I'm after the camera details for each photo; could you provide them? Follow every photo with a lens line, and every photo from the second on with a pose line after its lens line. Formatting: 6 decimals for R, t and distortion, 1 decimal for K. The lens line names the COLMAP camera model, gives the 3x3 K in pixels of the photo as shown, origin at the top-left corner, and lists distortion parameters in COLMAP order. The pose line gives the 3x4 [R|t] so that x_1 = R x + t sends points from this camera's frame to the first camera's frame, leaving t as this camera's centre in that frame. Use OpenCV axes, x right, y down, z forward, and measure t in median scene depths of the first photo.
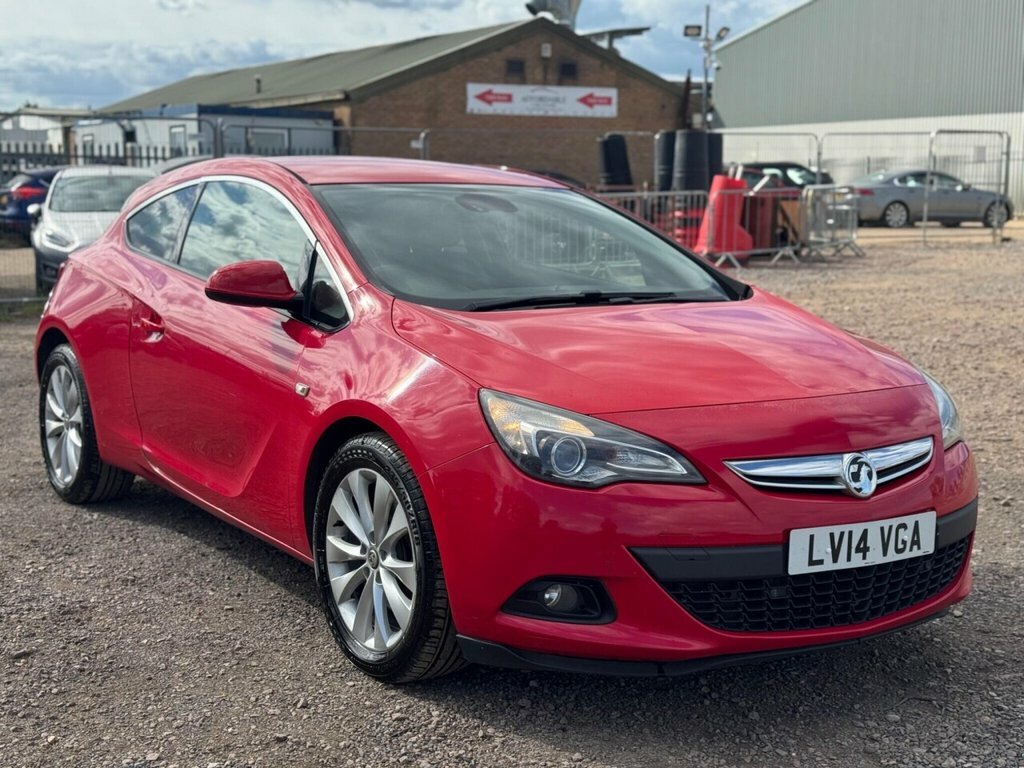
lens RADIAL K [[1449.5, 0, 512.0], [0, 1449.5, 384.0], [0, 0, 1]] dist [0.209942, -0.499896]
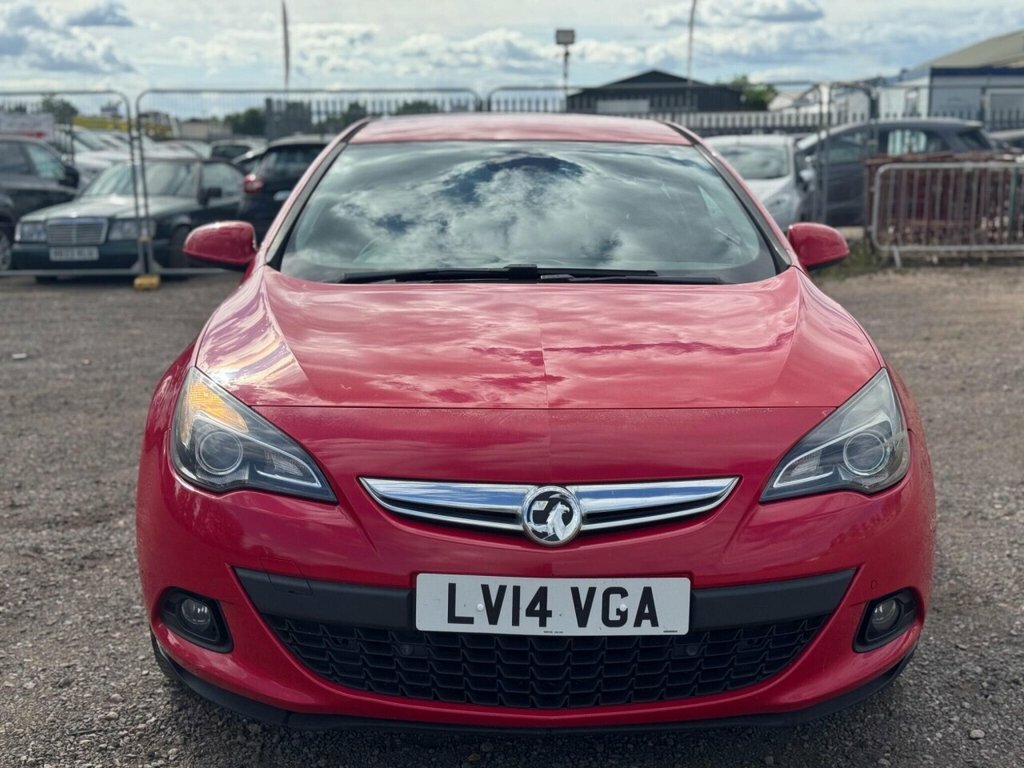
lens RADIAL K [[1449.5, 0, 512.0], [0, 1449.5, 384.0], [0, 0, 1]] dist [0.209942, -0.499896]
pose [[0.841147, 0.076052, -0.535433, 0.621258], [-0.065606, 0.997100, 0.038562, -0.033866], [0.536813, 0.002691, 0.843697, 0.353228]]
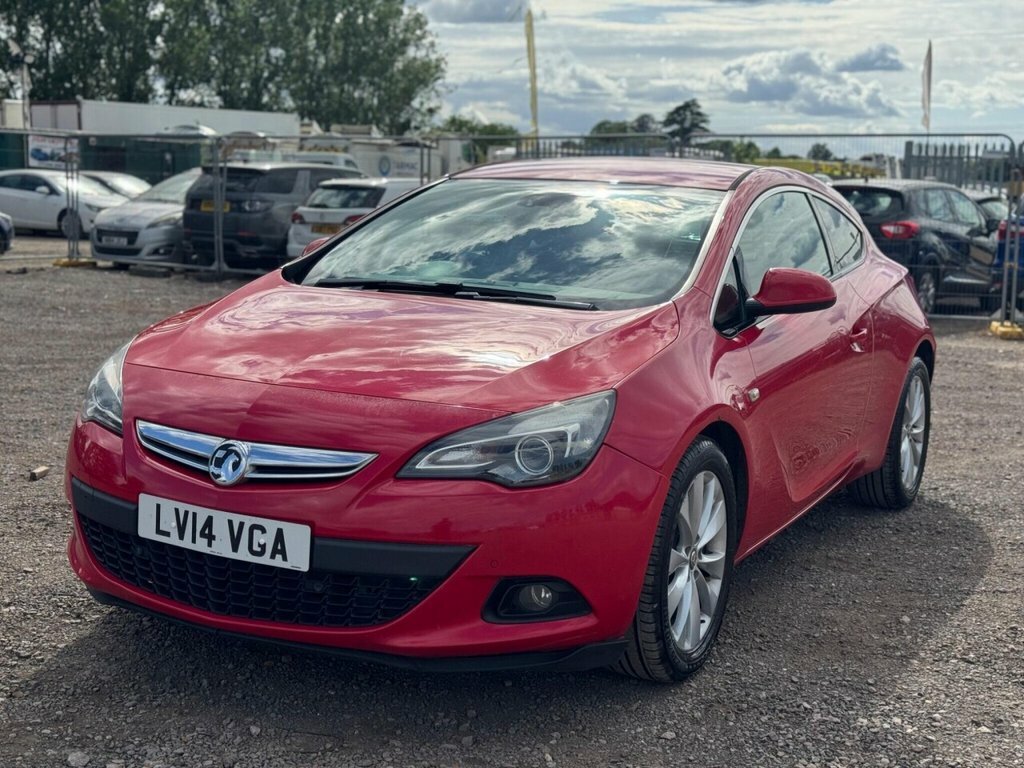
lens RADIAL K [[1449.5, 0, 512.0], [0, 1449.5, 384.0], [0, 0, 1]] dist [0.209942, -0.499896]
pose [[0.470248, 0.132110, -0.872590, 1.172434], [-0.153135, 0.985949, 0.066746, -0.083775], [0.869147, 0.102237, 0.483871, 0.690914]]
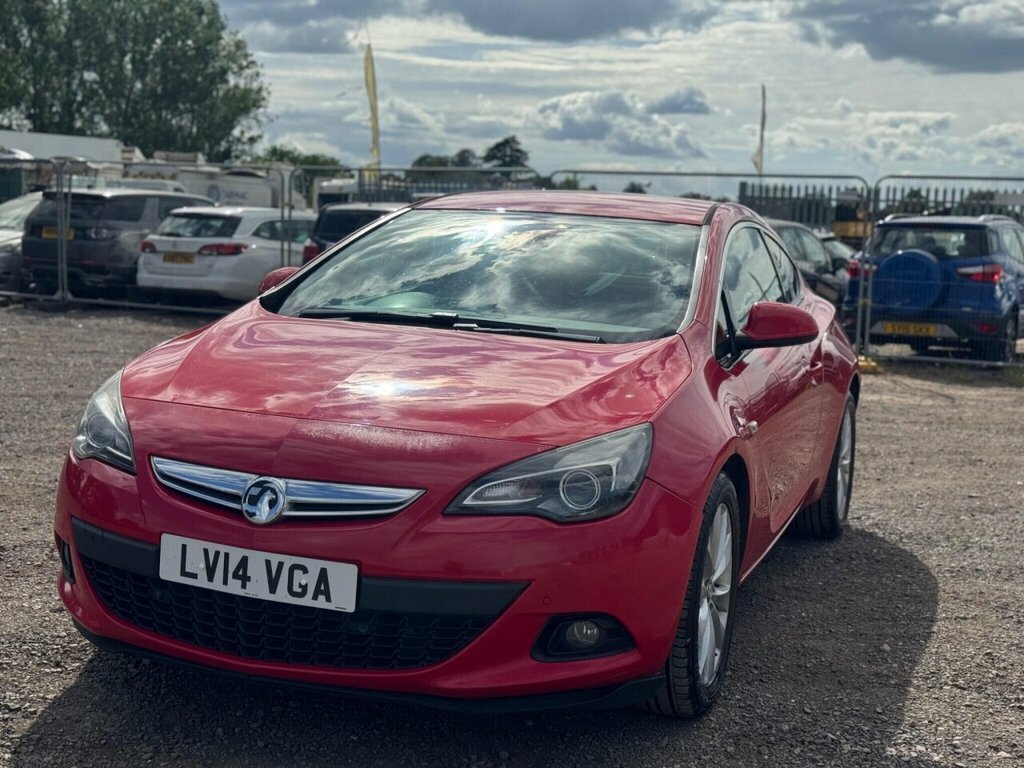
lens RADIAL K [[1449.5, 0, 512.0], [0, 1449.5, 384.0], [0, 0, 1]] dist [0.209942, -0.499896]
pose [[0.577849, 0.112524, -0.808349, 1.080687], [-0.157426, 0.987217, 0.024887, -0.059964], [0.800817, 0.112874, 0.588177, 0.571473]]
